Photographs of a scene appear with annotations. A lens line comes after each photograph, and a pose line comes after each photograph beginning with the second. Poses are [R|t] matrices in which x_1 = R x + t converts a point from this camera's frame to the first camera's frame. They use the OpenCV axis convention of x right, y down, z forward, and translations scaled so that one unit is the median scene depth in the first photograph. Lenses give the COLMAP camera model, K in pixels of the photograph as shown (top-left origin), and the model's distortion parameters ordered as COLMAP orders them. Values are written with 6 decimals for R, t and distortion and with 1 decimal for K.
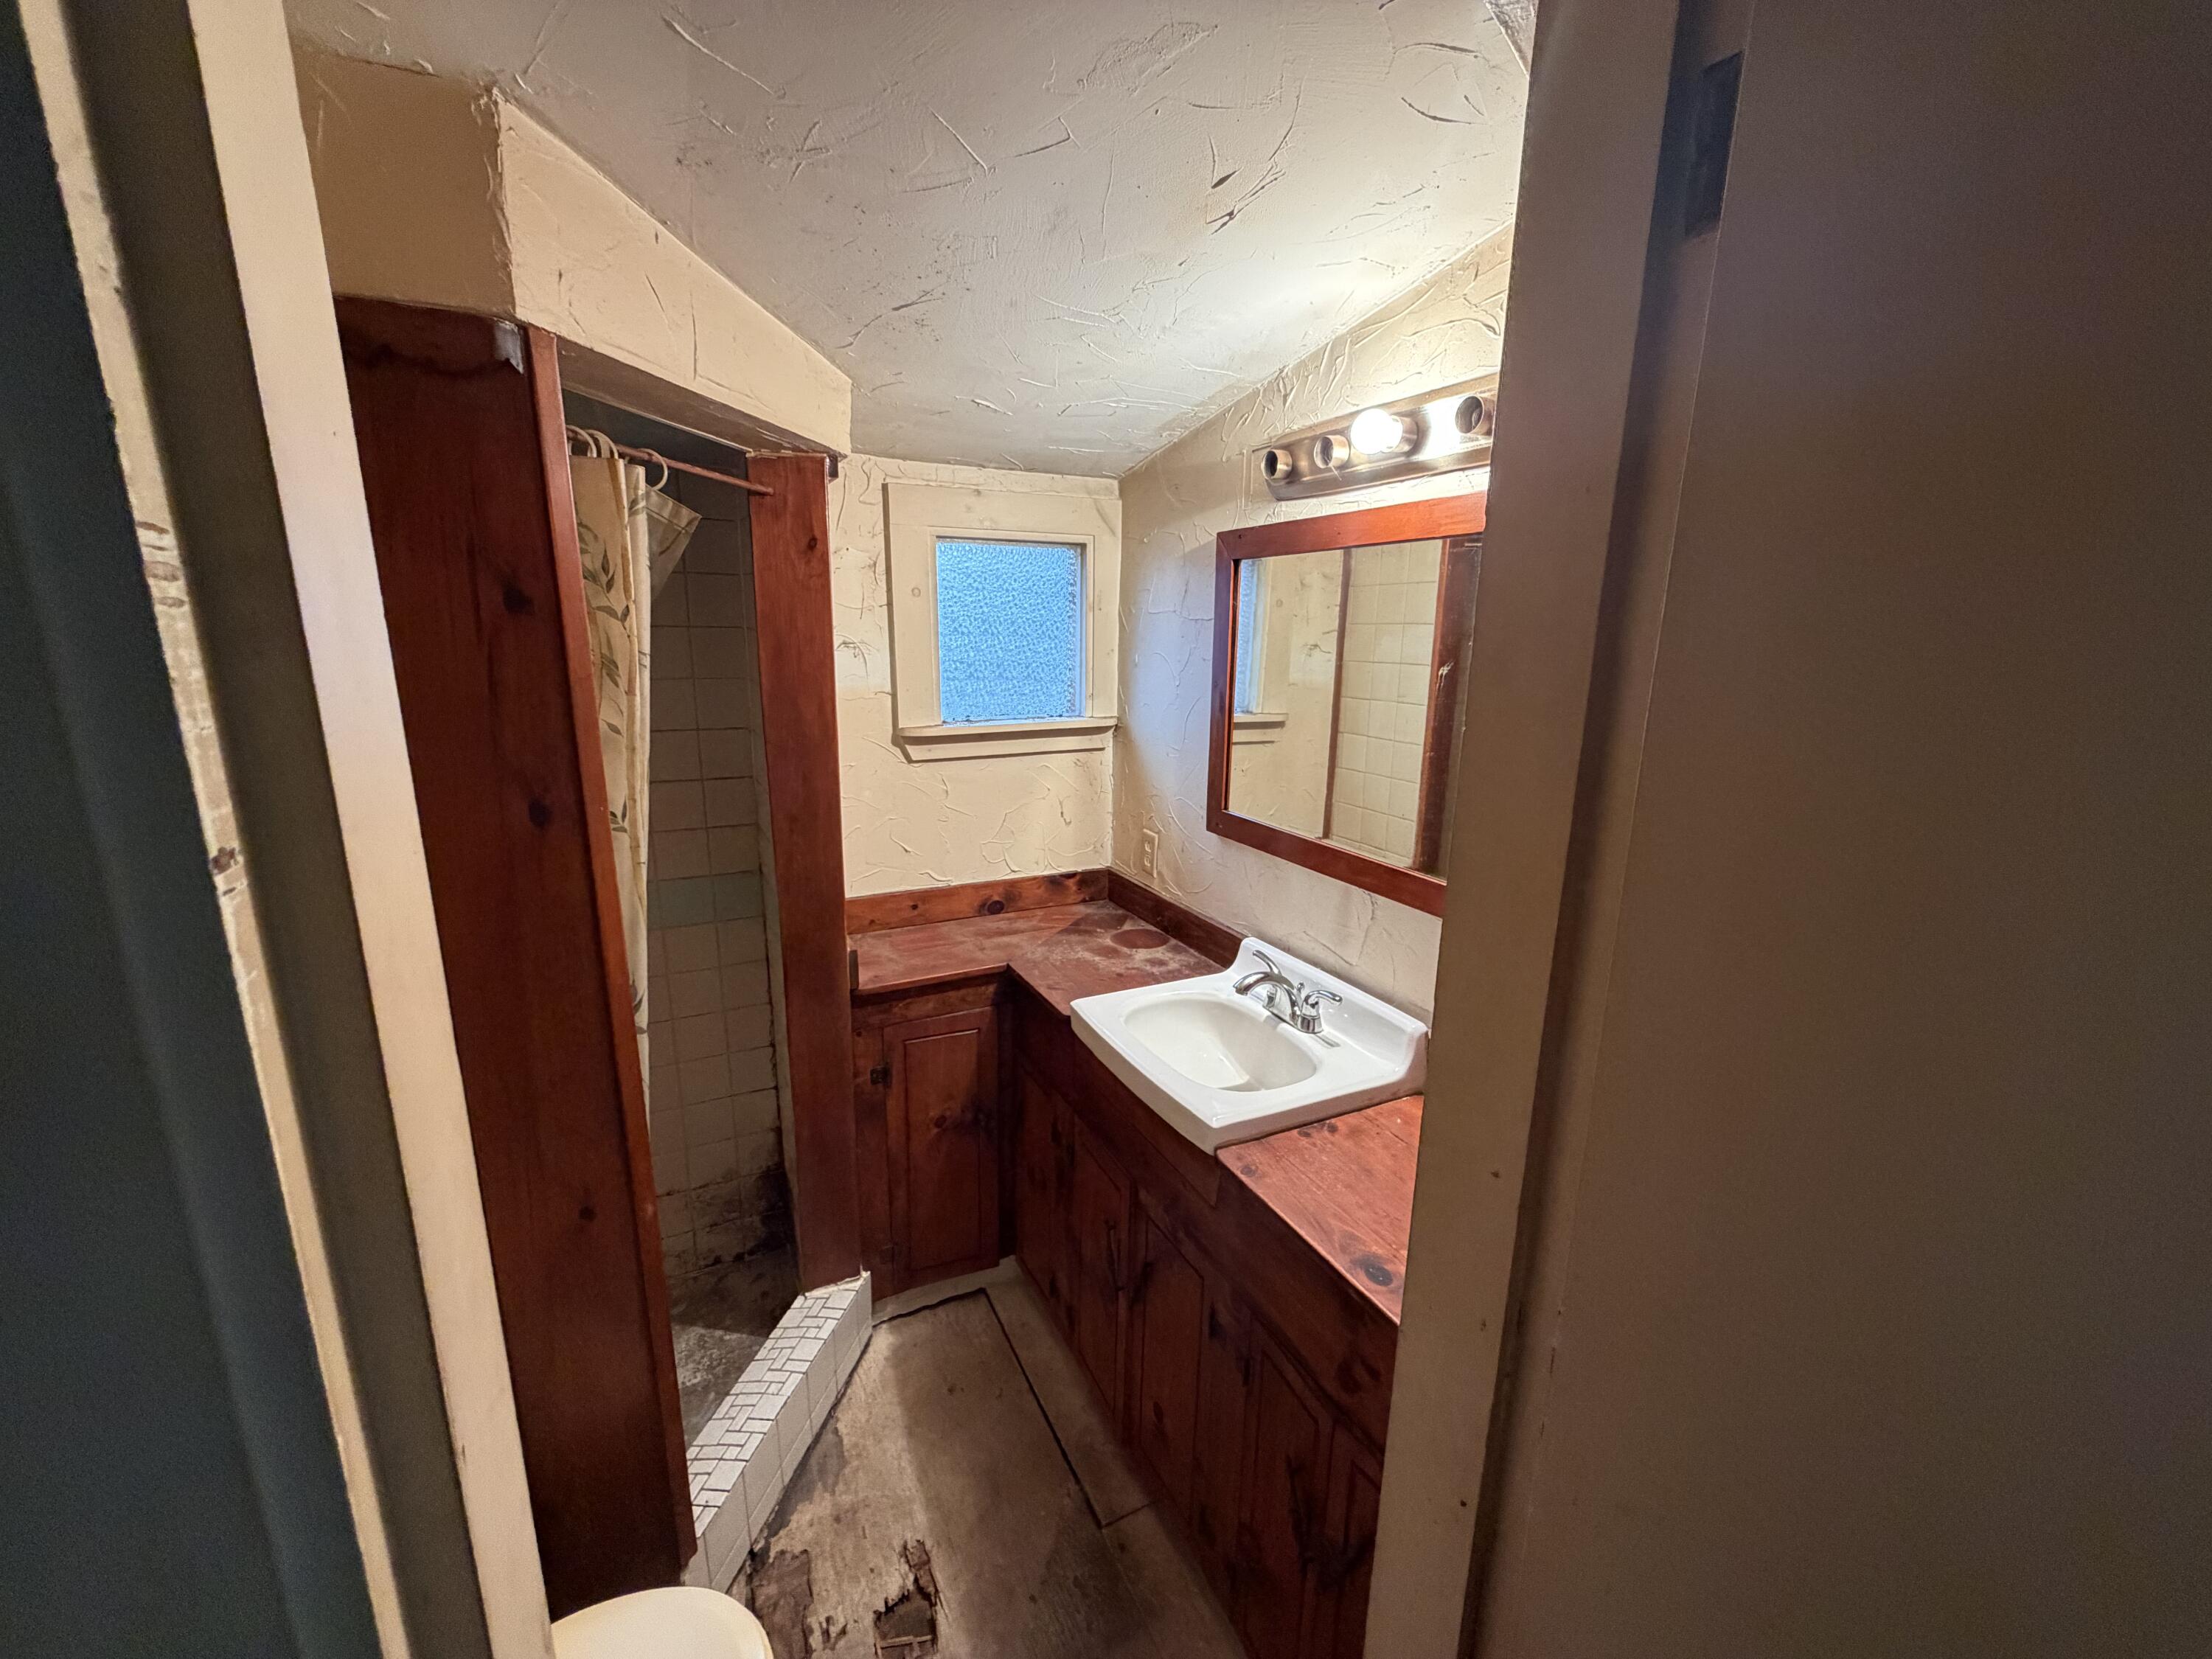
lens RADIAL K [[880.0, 0, 1099.9], [0, 880.0, 830.5], [0, 0, 1]] dist [0.001012, -0.000291]
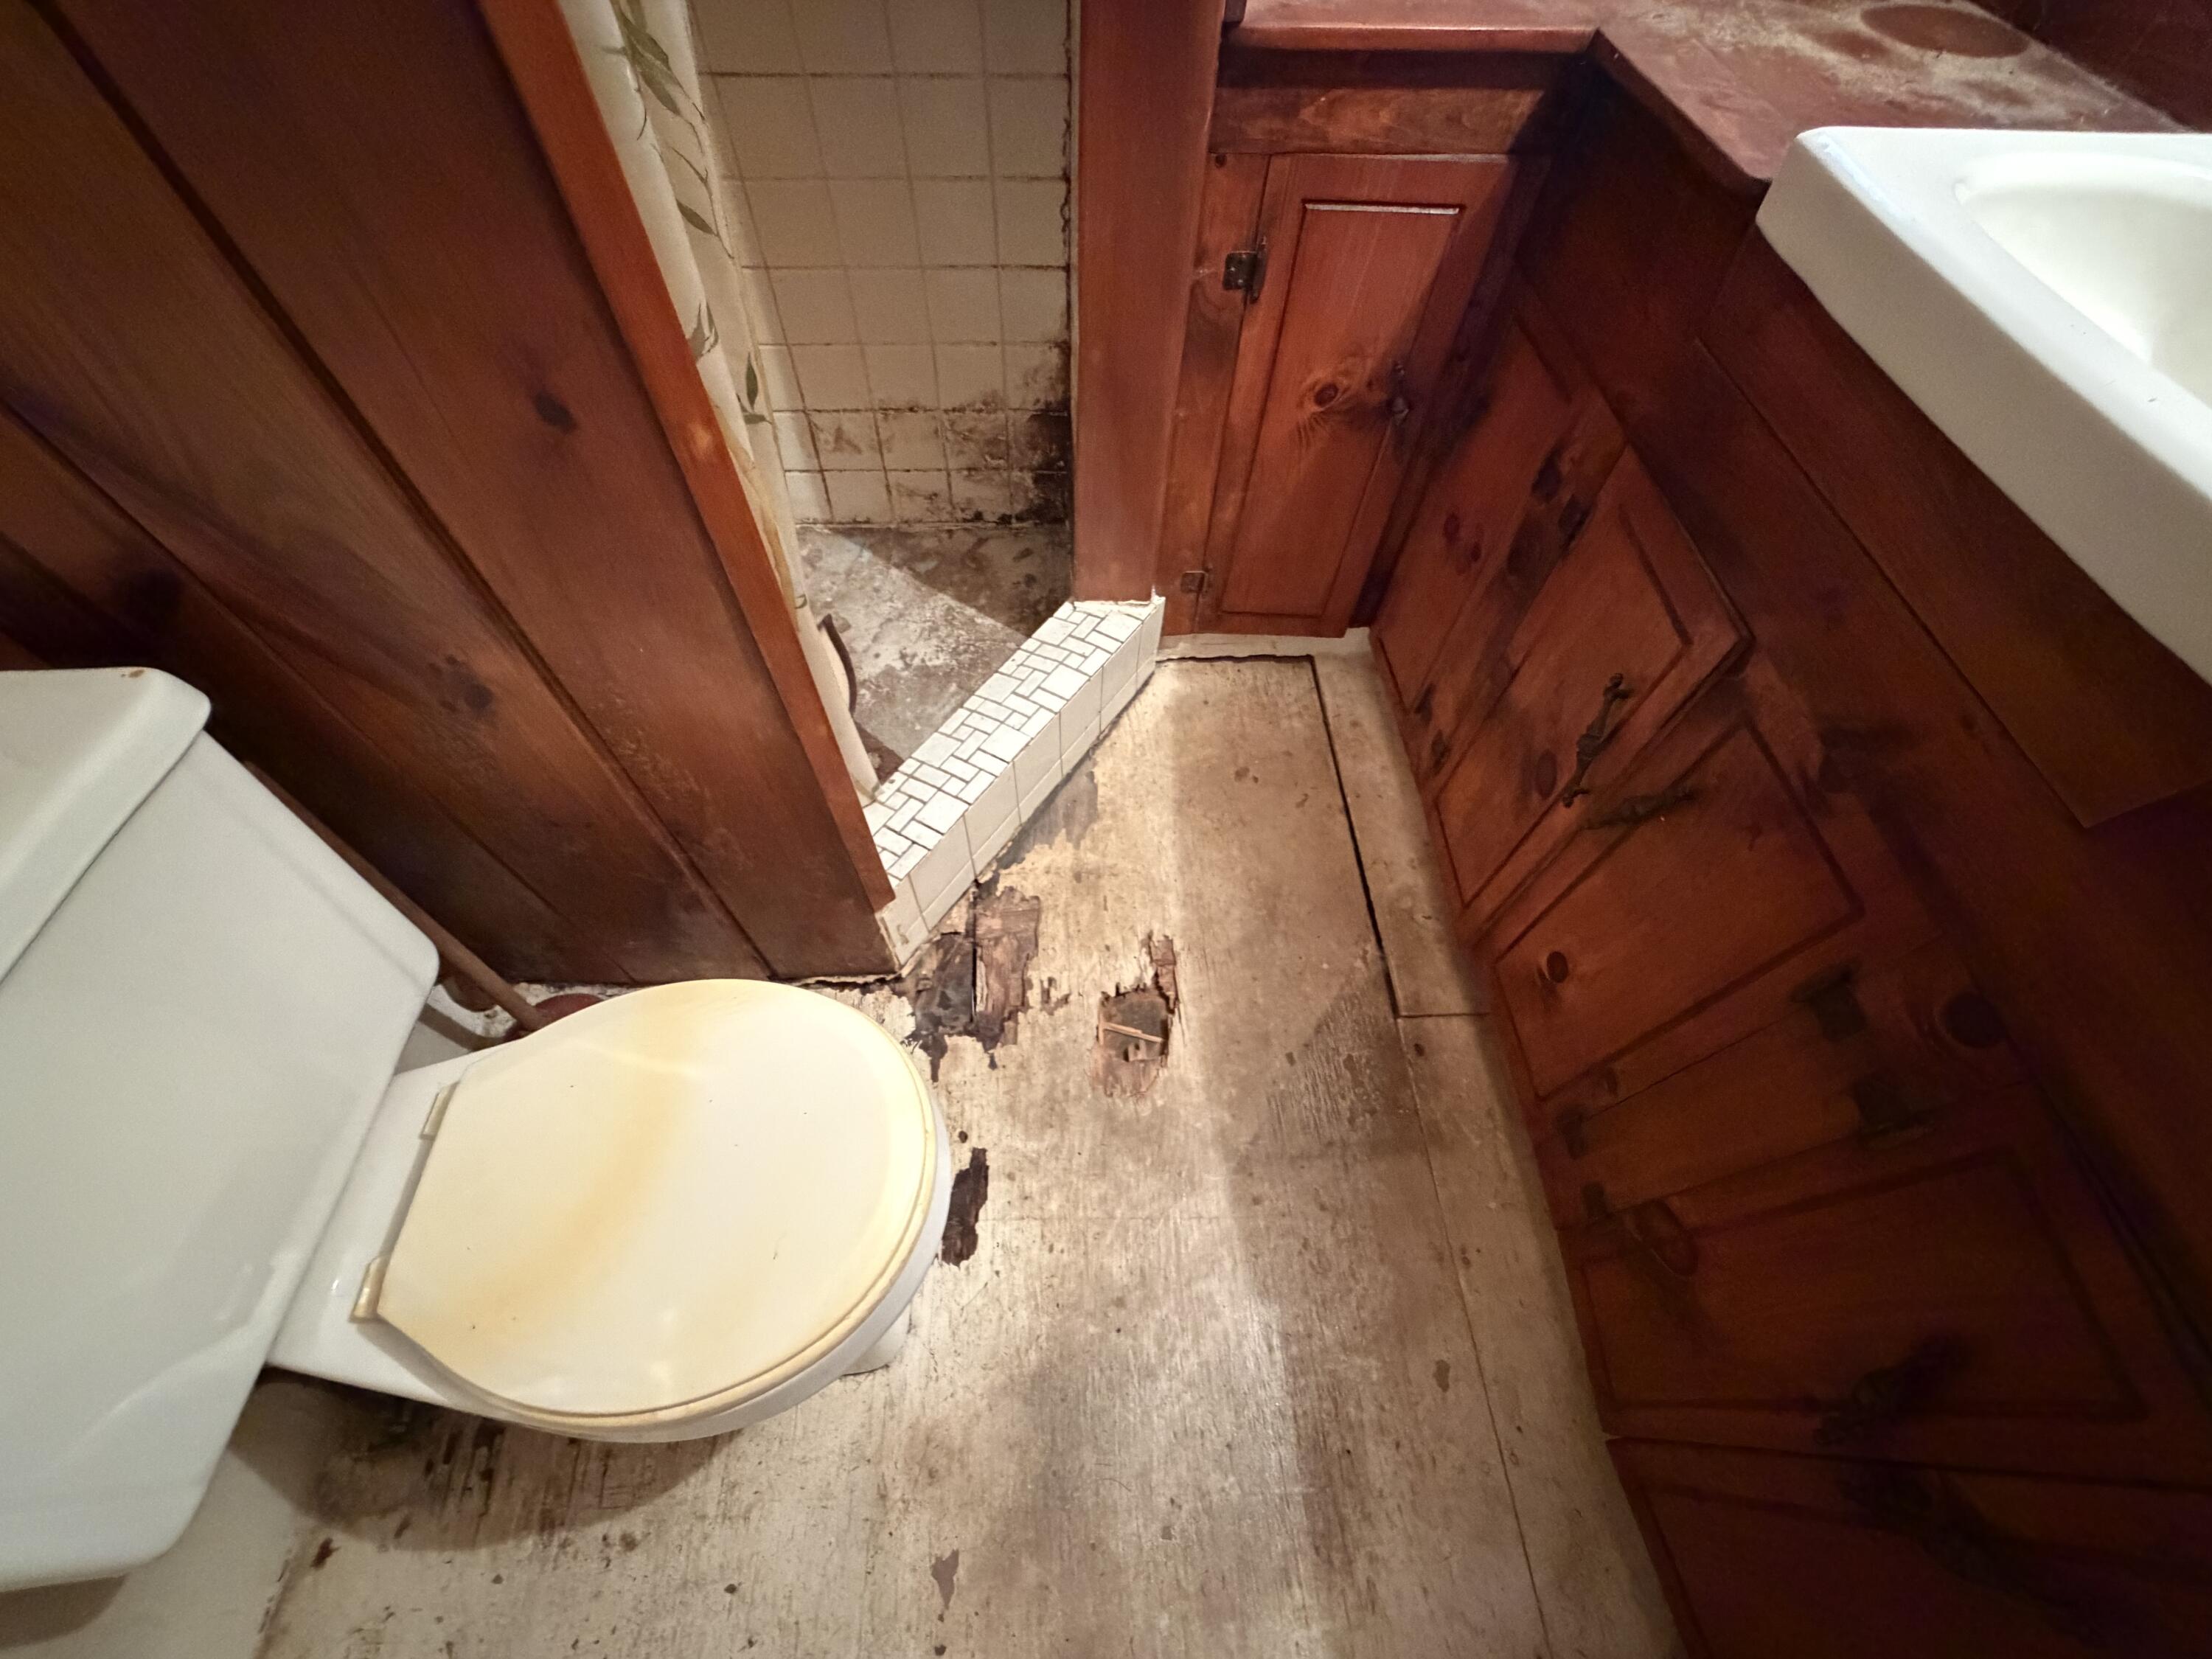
lens RADIAL K [[880.0, 0, 1099.9], [0, 880.0, 830.5], [0, 0, 1]] dist [0.001012, -0.000291]
pose [[0.918852, 0.340939, -0.198674, -0.120783], [-0.104013, 0.694937, 0.711508, 0.158377], [0.380647, -0.633106, 0.674006, 0.444718]]
